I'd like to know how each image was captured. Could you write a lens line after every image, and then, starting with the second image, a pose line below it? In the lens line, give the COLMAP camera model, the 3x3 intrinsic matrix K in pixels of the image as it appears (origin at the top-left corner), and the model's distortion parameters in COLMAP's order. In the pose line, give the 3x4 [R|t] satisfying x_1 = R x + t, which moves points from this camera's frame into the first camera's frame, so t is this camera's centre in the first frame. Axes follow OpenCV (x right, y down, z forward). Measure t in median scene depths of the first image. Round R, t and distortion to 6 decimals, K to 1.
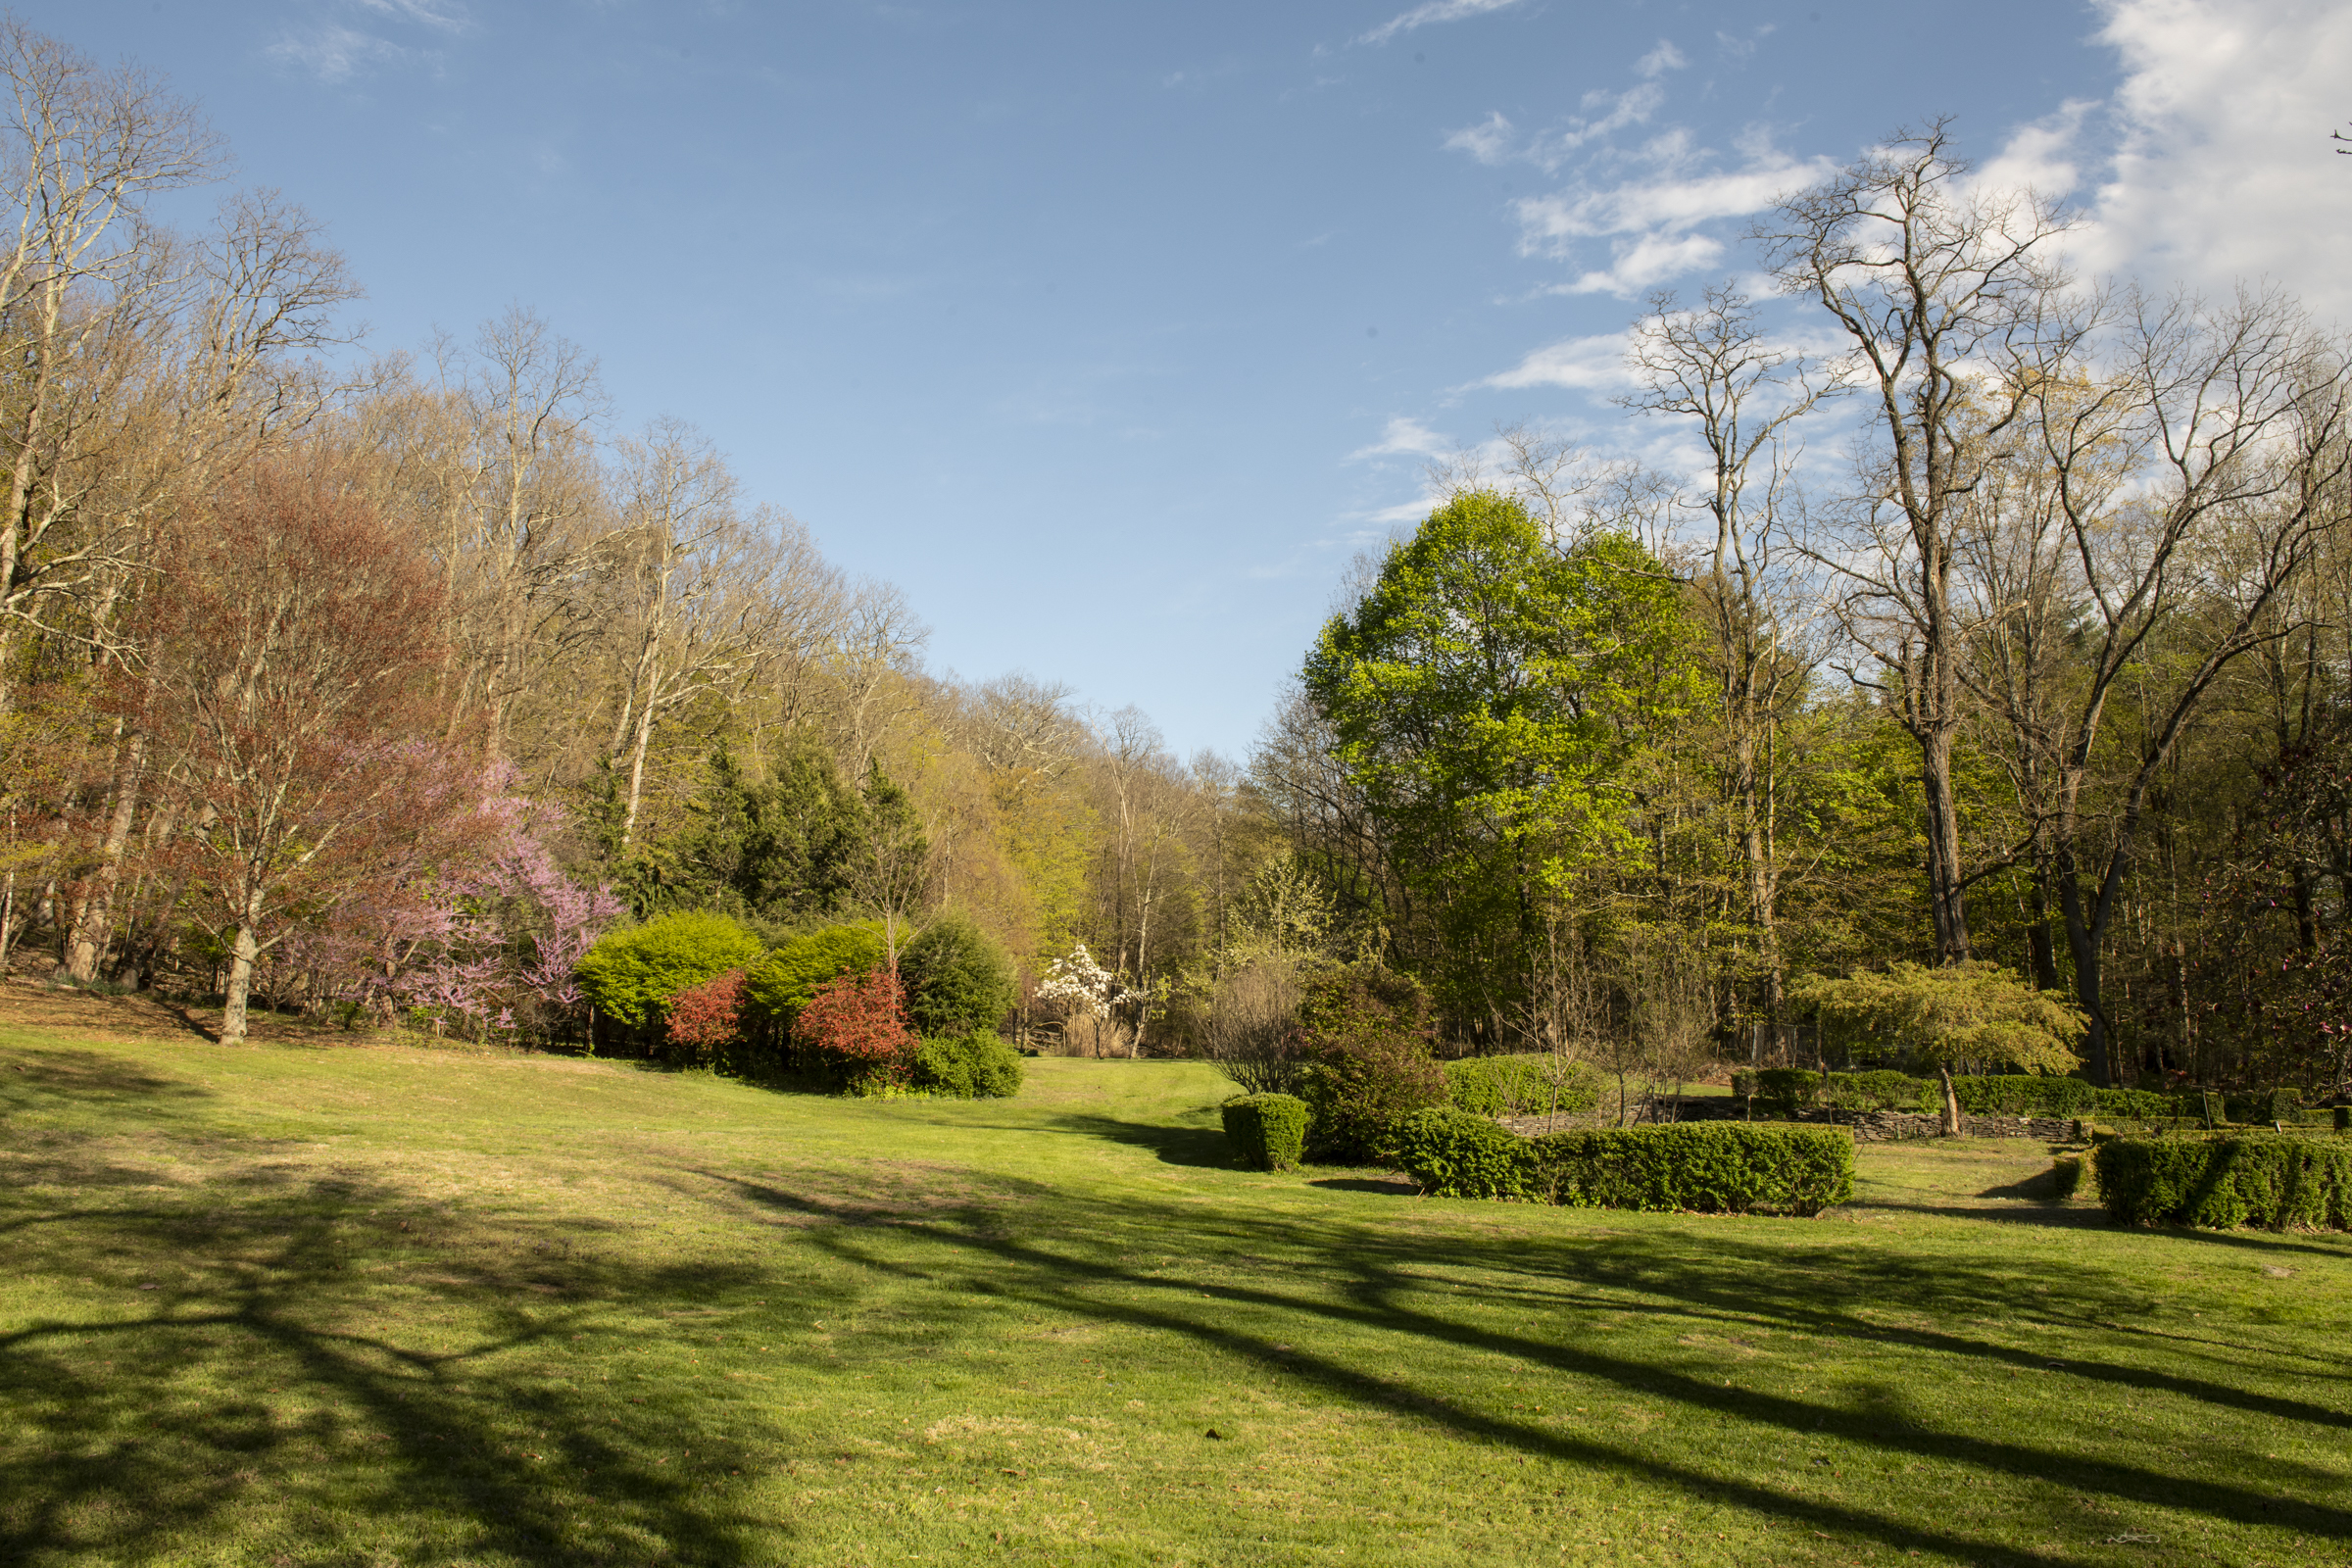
lens RADIAL K [[1758.6, 0, 1174.4], [0, 1758.6, 775.9], [0, 0, 1]] dist [-0.013957, -0.002438]
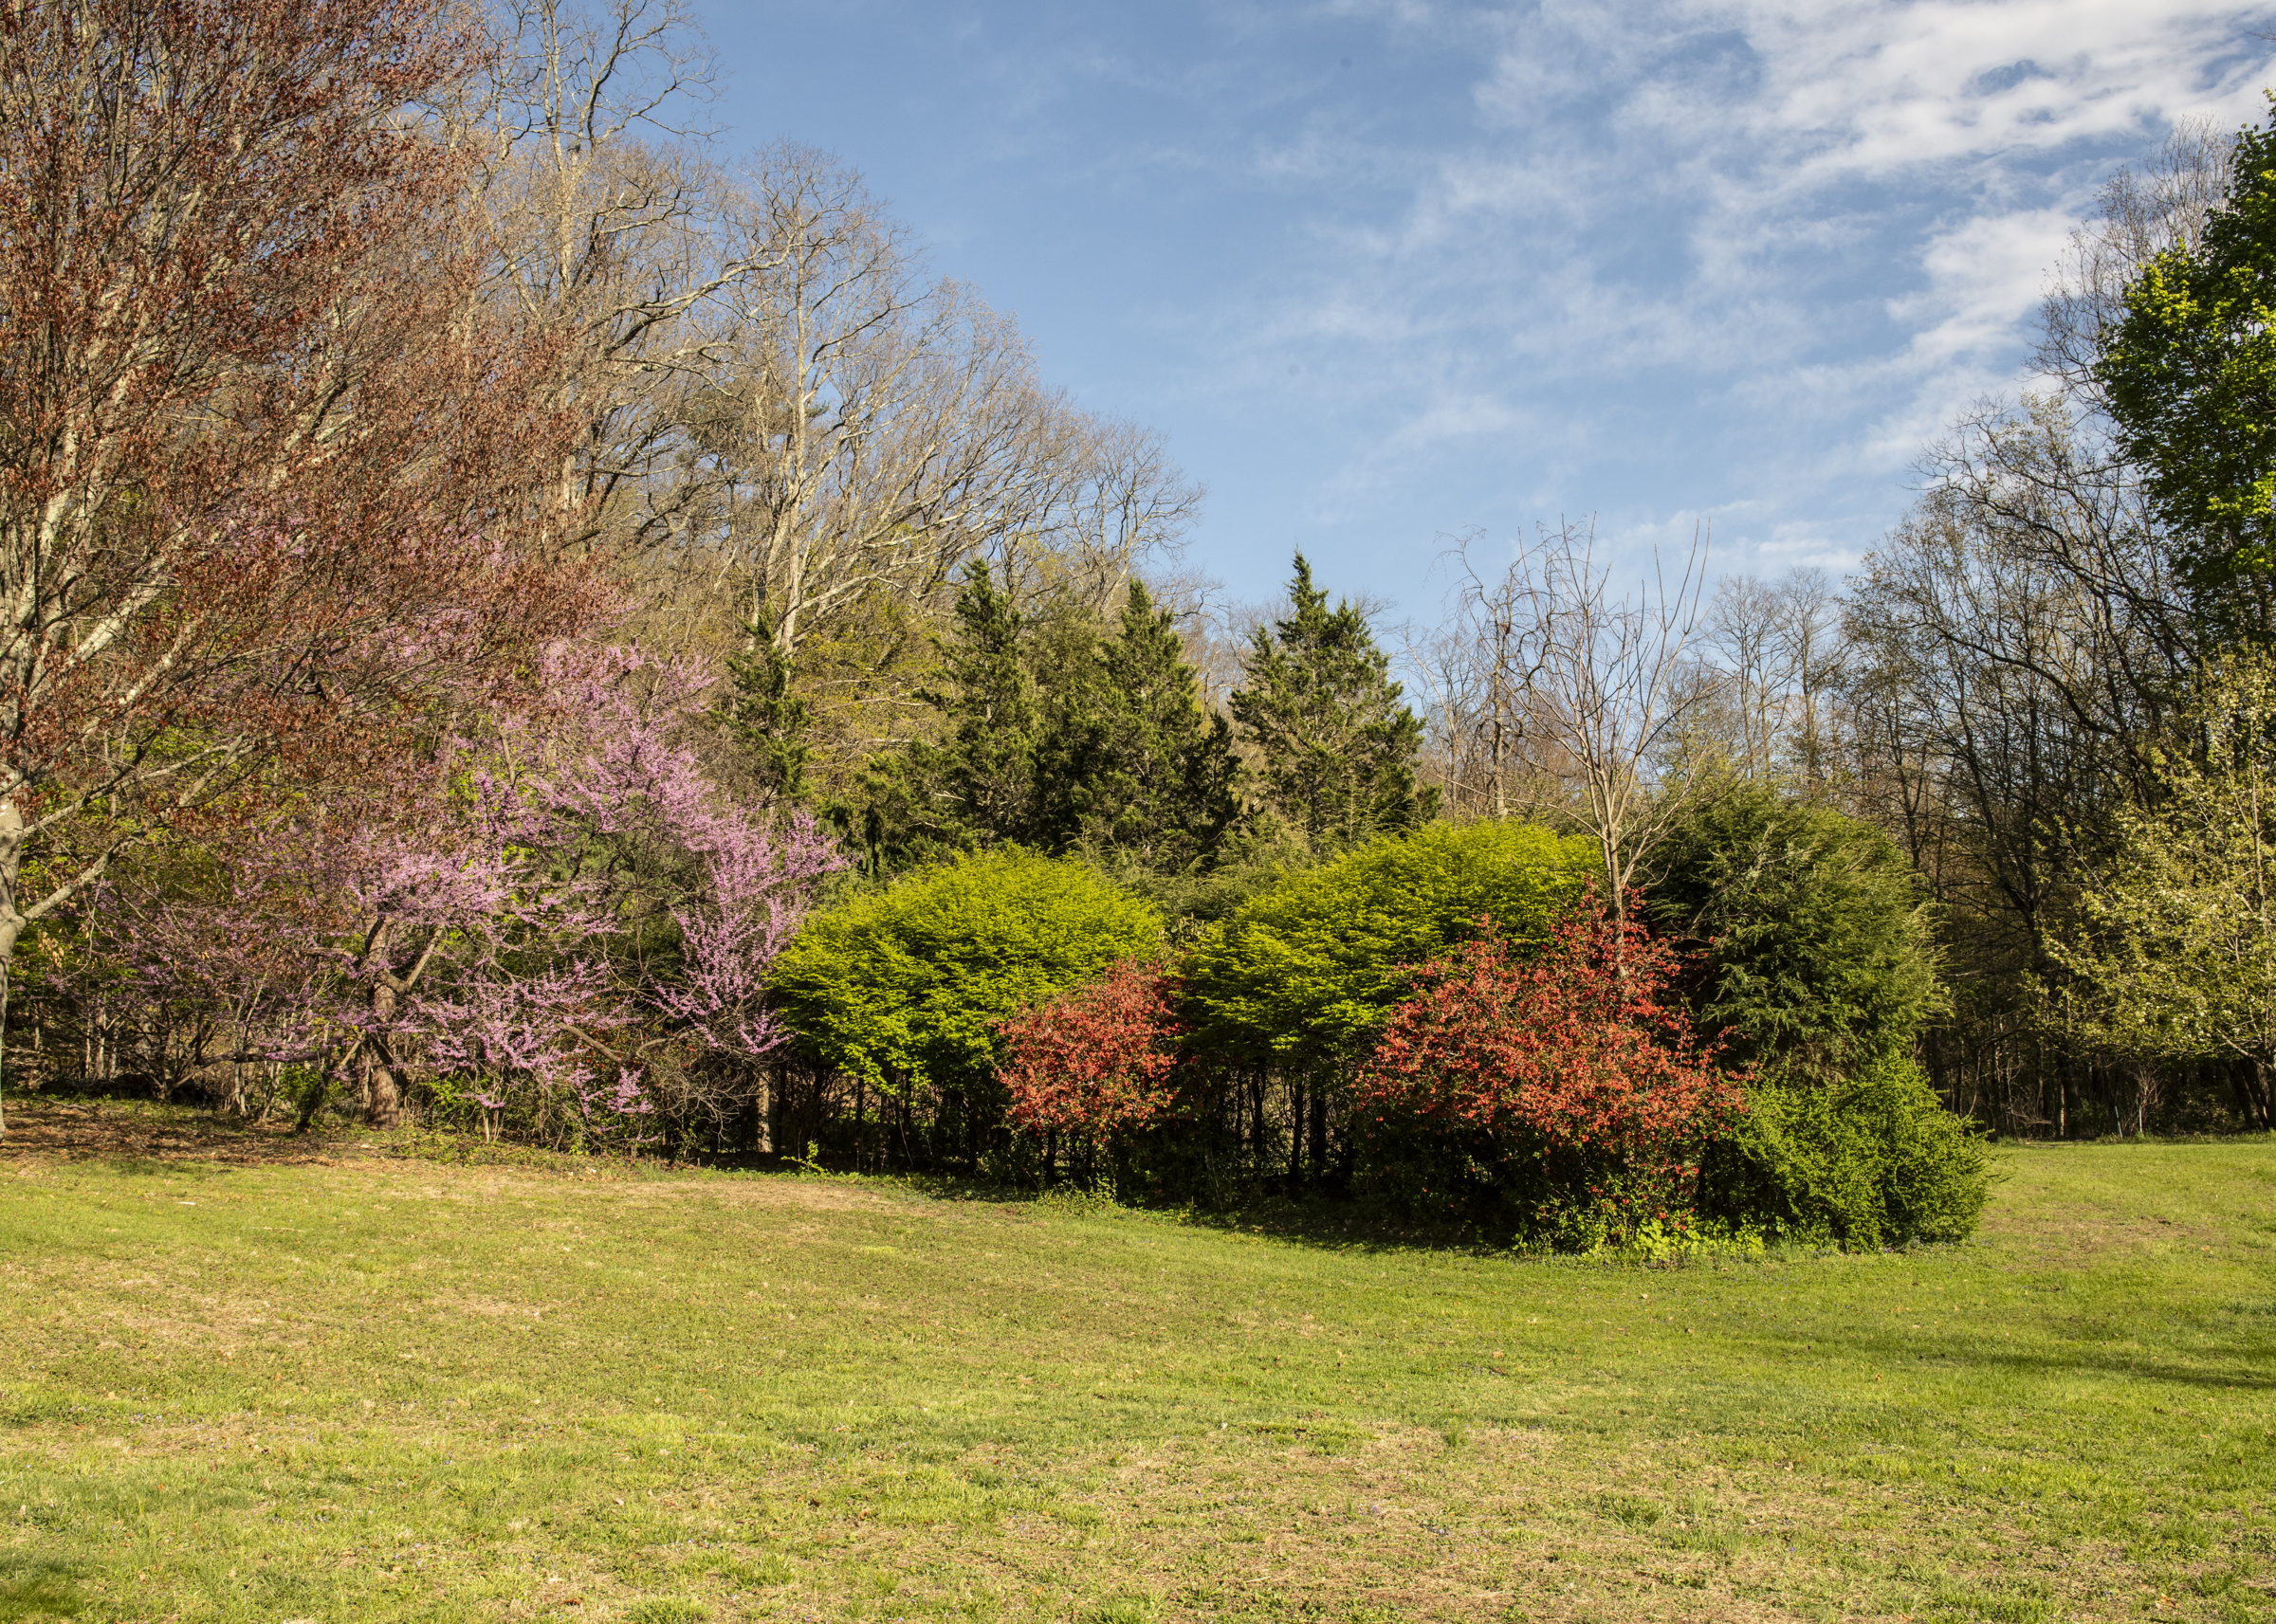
lens RADIAL K [[2402.1, 0, 1138.8], [0, 2402.1, 816.9], [0, 0, 1]] dist [-0.000864, 0.000000]
pose [[0.990316, -0.050422, -0.129352, -0.165157], [0.052686, 0.998511, 0.014139, 0.064628], [0.128447, -0.020817, 0.991498, 0.399628]]
